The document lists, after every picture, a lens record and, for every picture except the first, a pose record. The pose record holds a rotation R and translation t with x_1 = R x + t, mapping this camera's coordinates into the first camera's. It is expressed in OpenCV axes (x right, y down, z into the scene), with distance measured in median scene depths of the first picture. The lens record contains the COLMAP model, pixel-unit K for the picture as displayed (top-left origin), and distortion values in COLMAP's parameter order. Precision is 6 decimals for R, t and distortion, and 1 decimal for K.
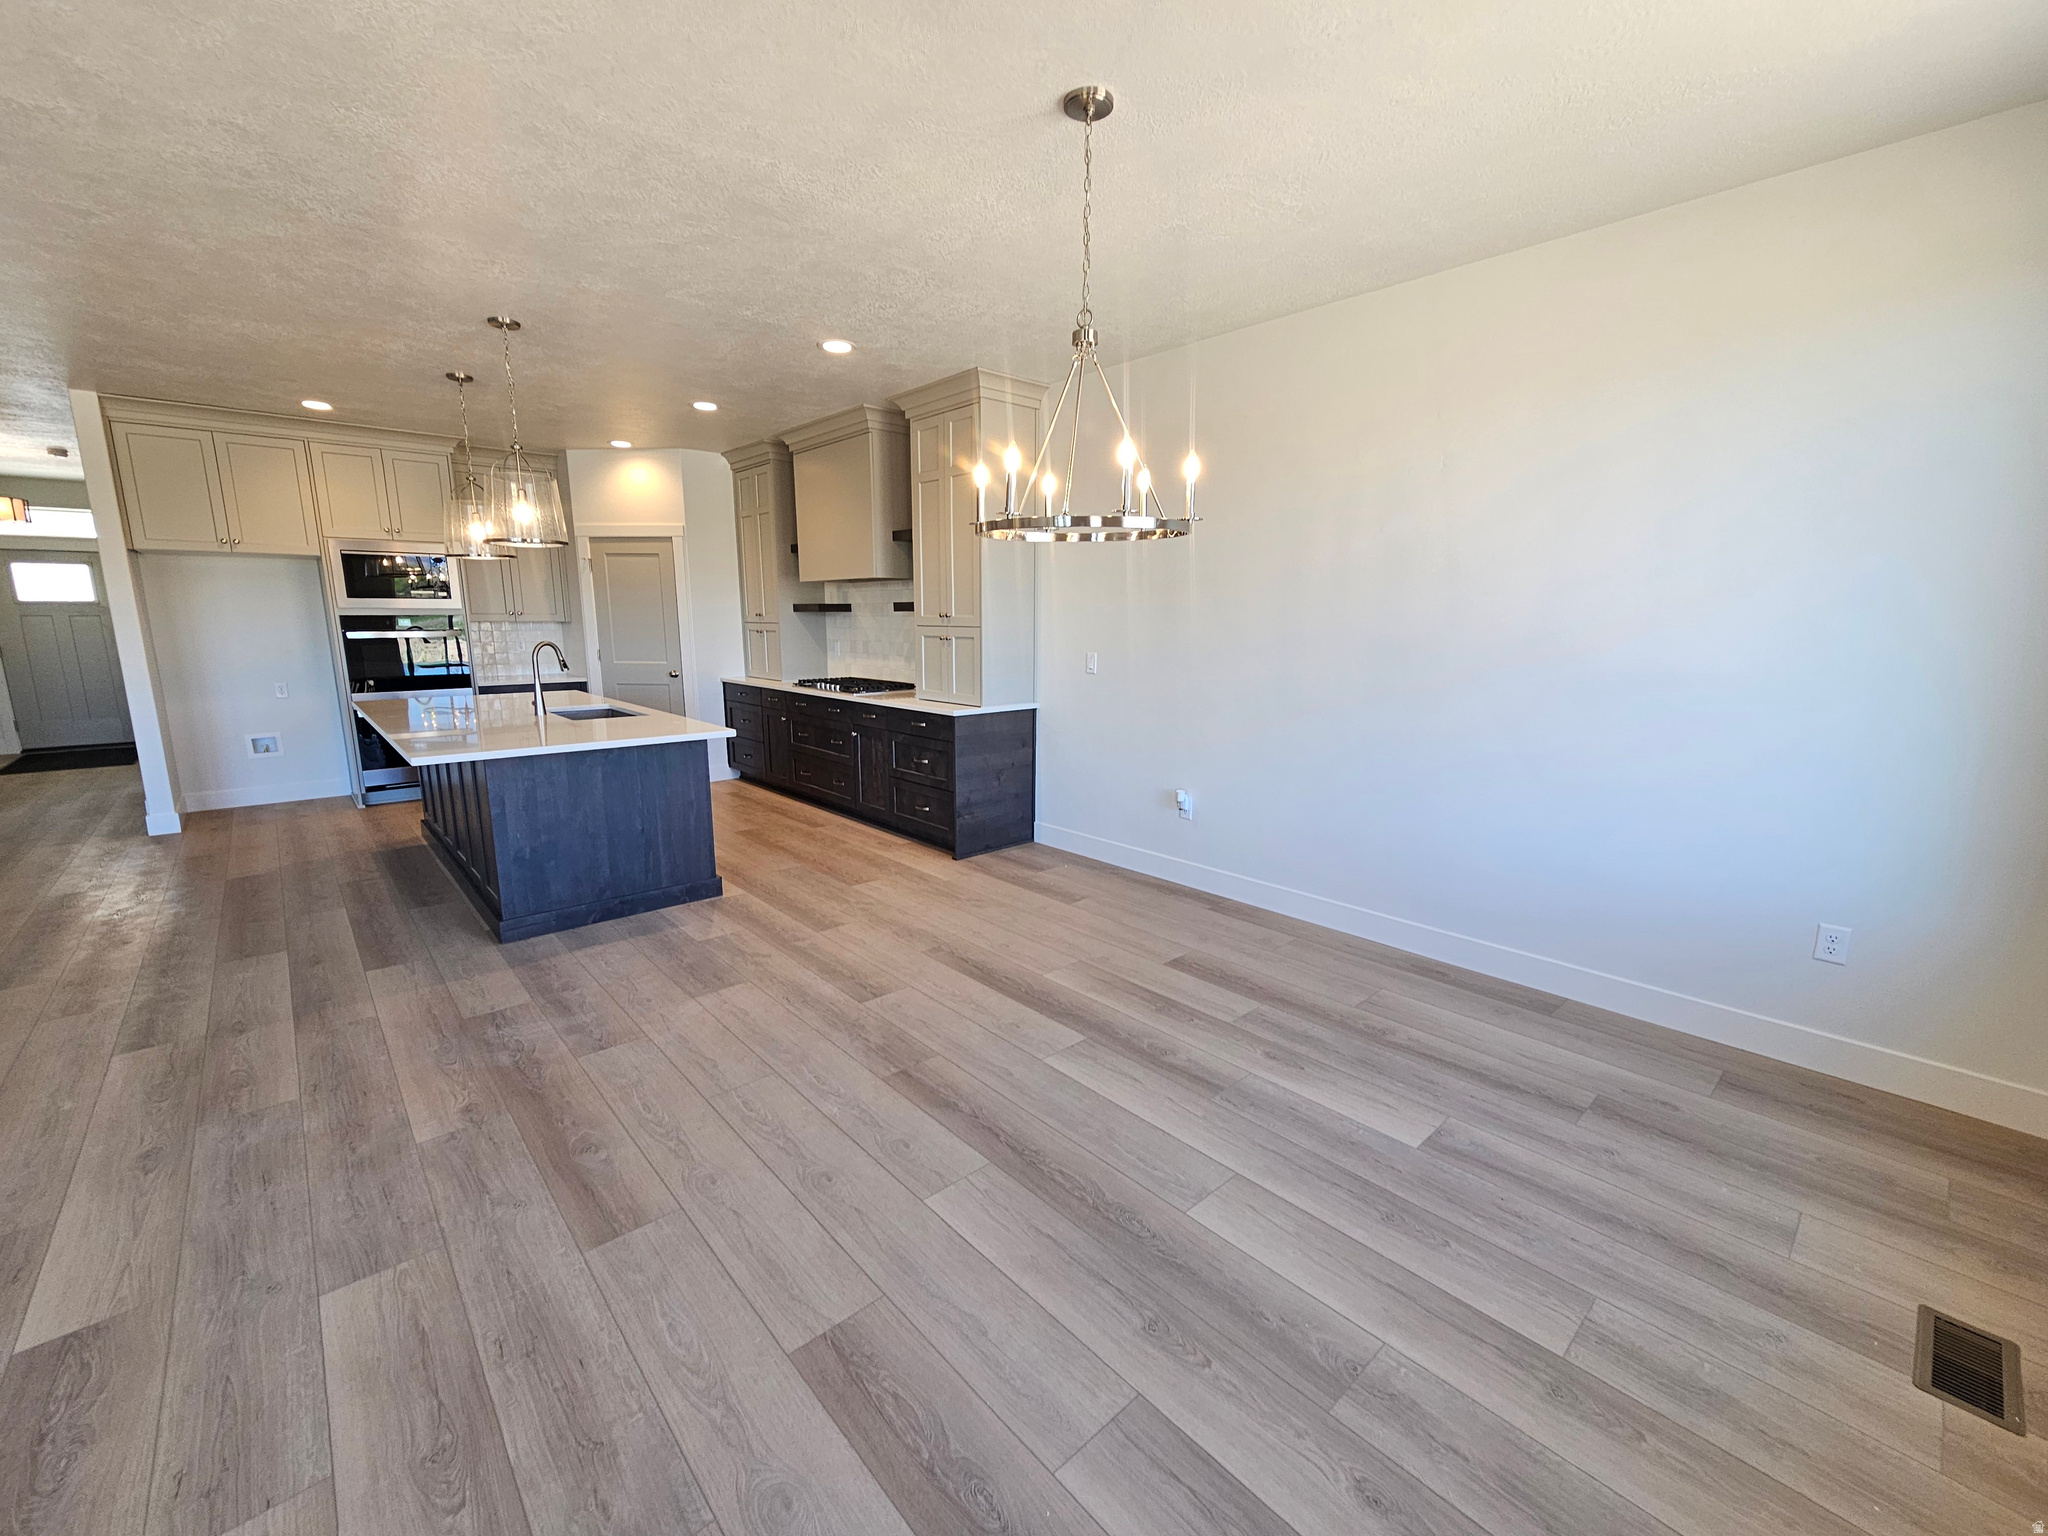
lens RADIAL K [[839.4, 0, 1033.1], [0, 839.4, 776.2], [0, 0, 1]] dist [-0.000883, 0.000735]
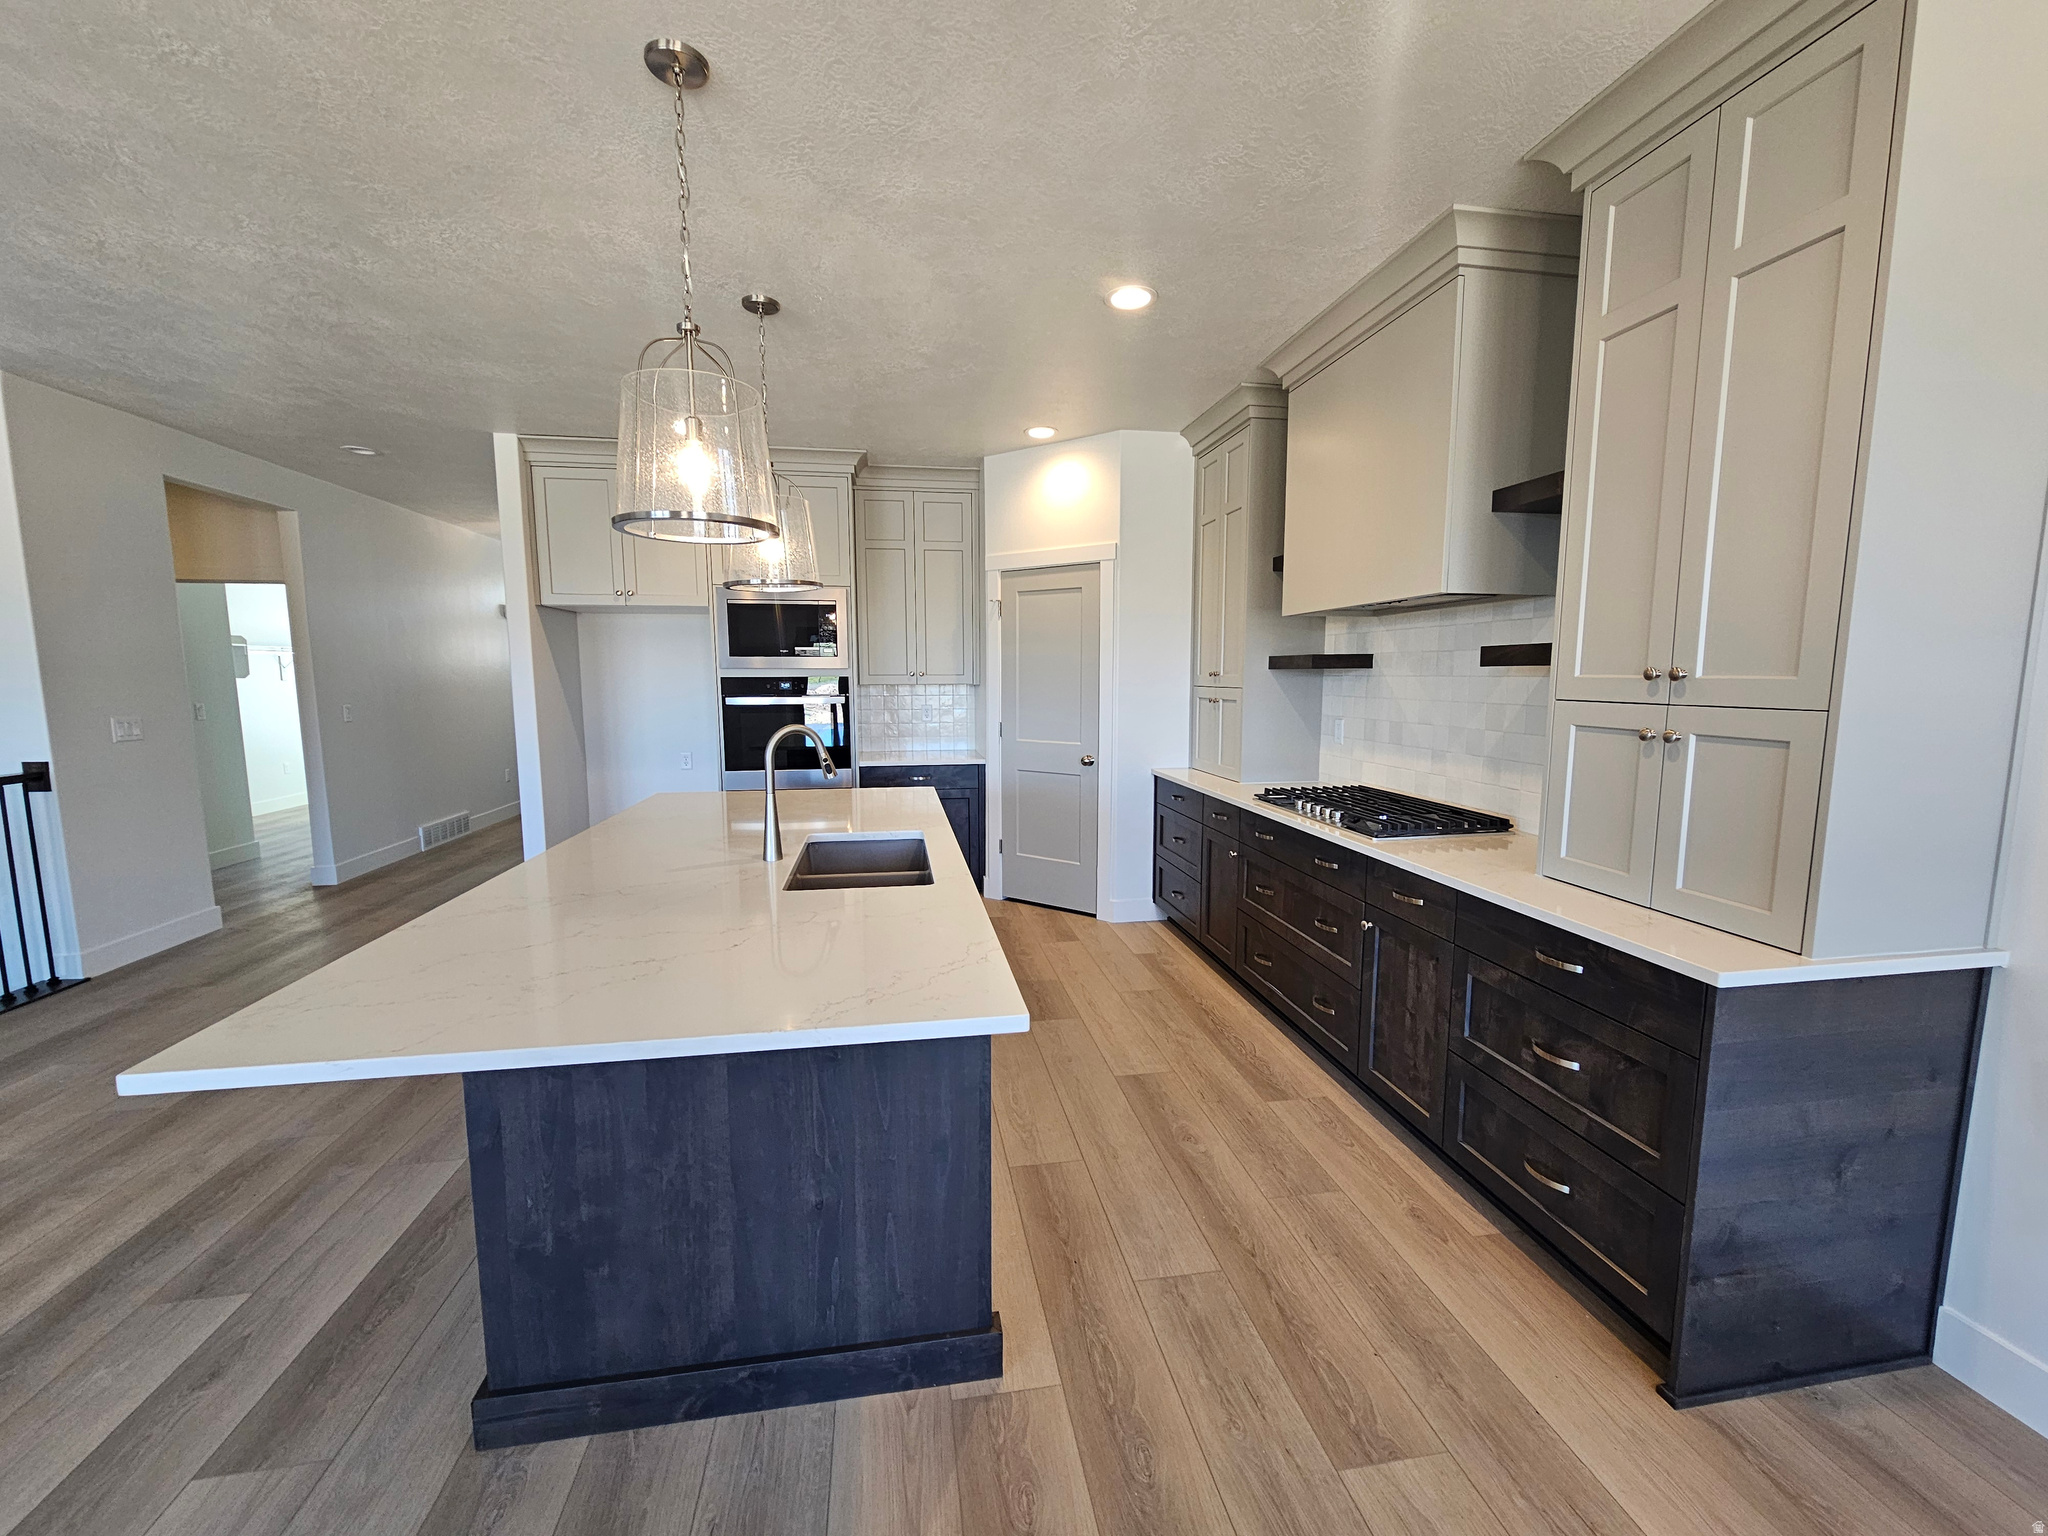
lens RADIAL K [[839.4, 0, 1030.3], [0, 839.4, 773.0], [0, 0, 1]] dist [-0.000883, 0.000735]
pose [[0.842545, 0.059101, -0.535374, -0.139078], [-0.097660, 0.994250, -0.043935, -0.106049], [0.529698, 0.089301, 0.843472, 0.549500]]
